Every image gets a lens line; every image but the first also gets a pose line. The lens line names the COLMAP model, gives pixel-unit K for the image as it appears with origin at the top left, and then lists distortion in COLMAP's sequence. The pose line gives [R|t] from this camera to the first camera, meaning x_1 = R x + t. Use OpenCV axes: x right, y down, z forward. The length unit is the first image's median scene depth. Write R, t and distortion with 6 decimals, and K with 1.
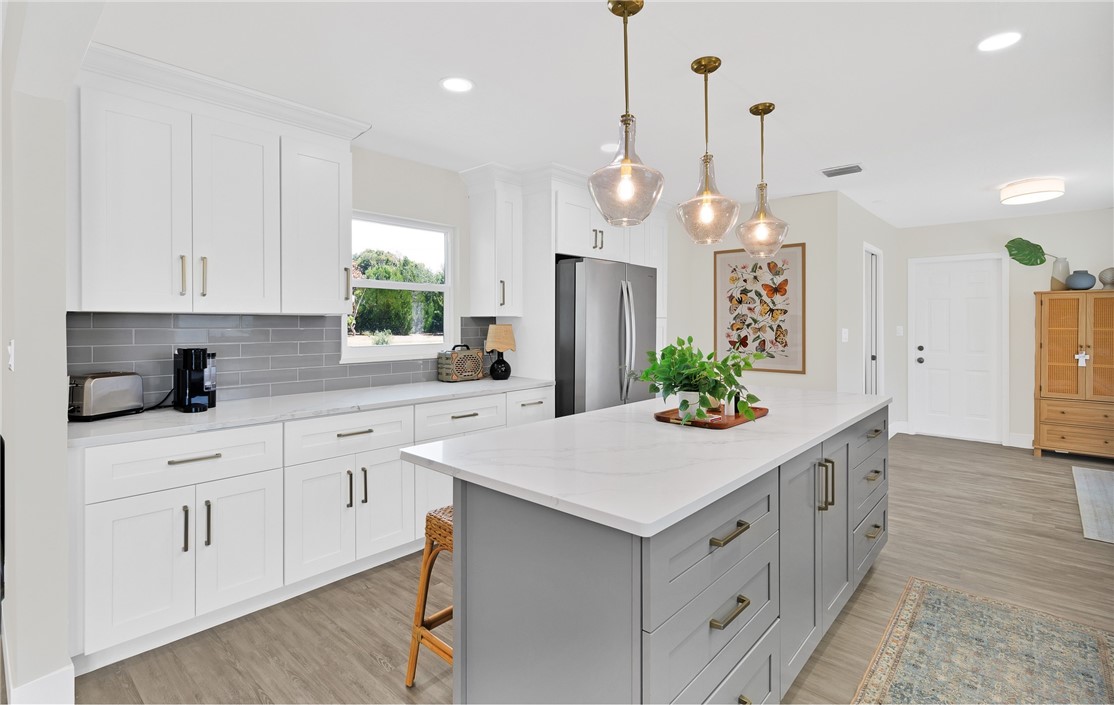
lens RADIAL K [[533.6, 0, 575.4], [0, 533.6, 323.0], [0, 0, 1]] dist [0.005781, 0.000335]
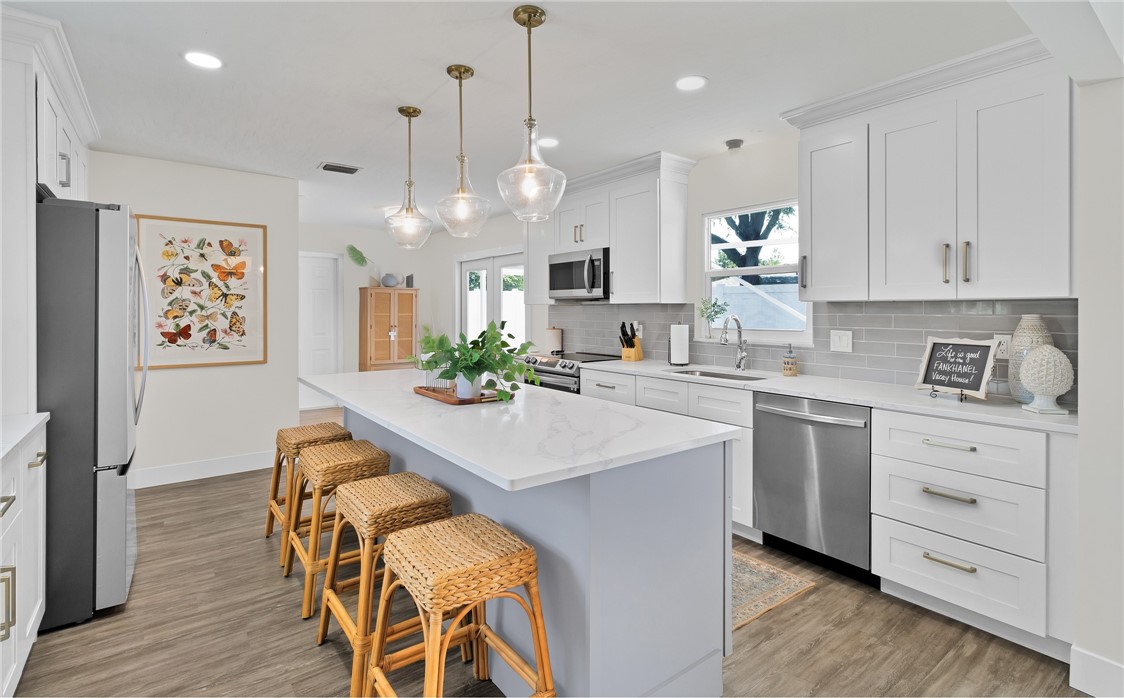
lens RADIAL K [[524.2, 0, 551.2], [0, 524.2, 311.5], [0, 0, 1]] dist [-0.003901, -0.000534]
pose [[0.209797, -0.000344, 0.977745, -0.353644], [-0.001589, 0.999998, 0.000693, 0.001635], [-0.977744, -0.001700, 0.209796, 0.289709]]
